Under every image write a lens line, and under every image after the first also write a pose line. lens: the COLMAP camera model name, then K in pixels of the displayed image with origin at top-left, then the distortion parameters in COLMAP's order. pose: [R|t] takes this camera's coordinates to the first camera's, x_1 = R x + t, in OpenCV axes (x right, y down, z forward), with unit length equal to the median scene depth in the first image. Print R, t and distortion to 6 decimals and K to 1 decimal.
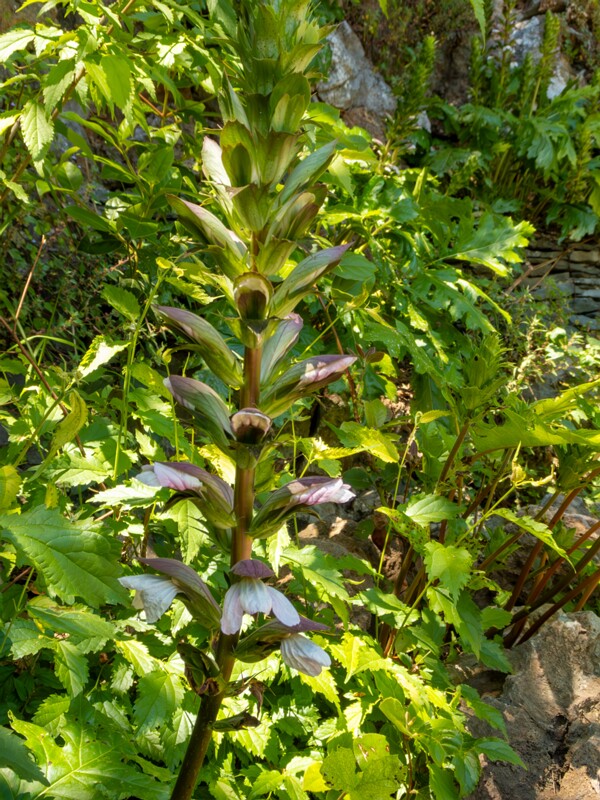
lens RADIAL K [[1126.2, 0, 304.3], [0, 1126.2, 409.5], [0, 0, 1]] dist [0.018193, 0.088879]
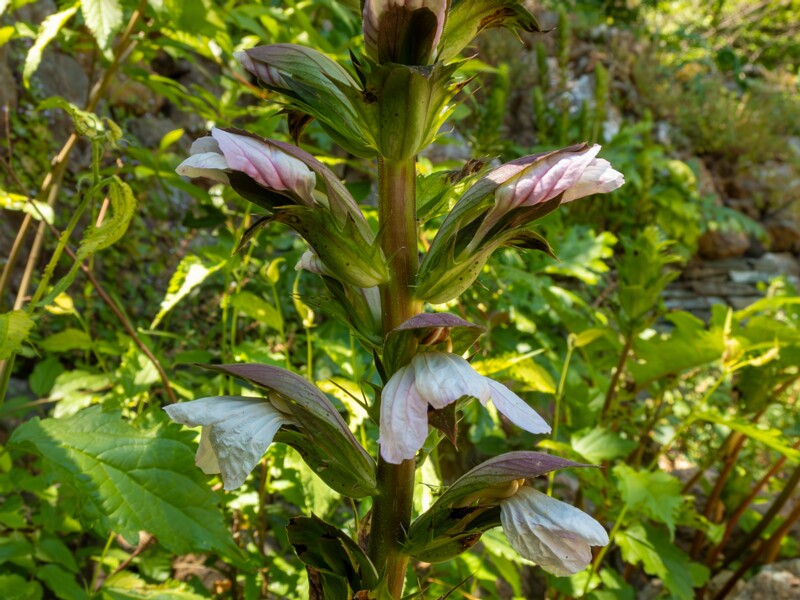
lens RADIAL K [[969.3, 0, 400.0], [0, 969.3, 300.0], [0, 0, 1]] dist [-0.001550, 0.025192]
pose [[0.996021, -0.089003, 0.004504, -0.025182], [0.088525, 0.982338, -0.164850, 0.079802], [0.010248, 0.164593, 0.986308, 0.246946]]
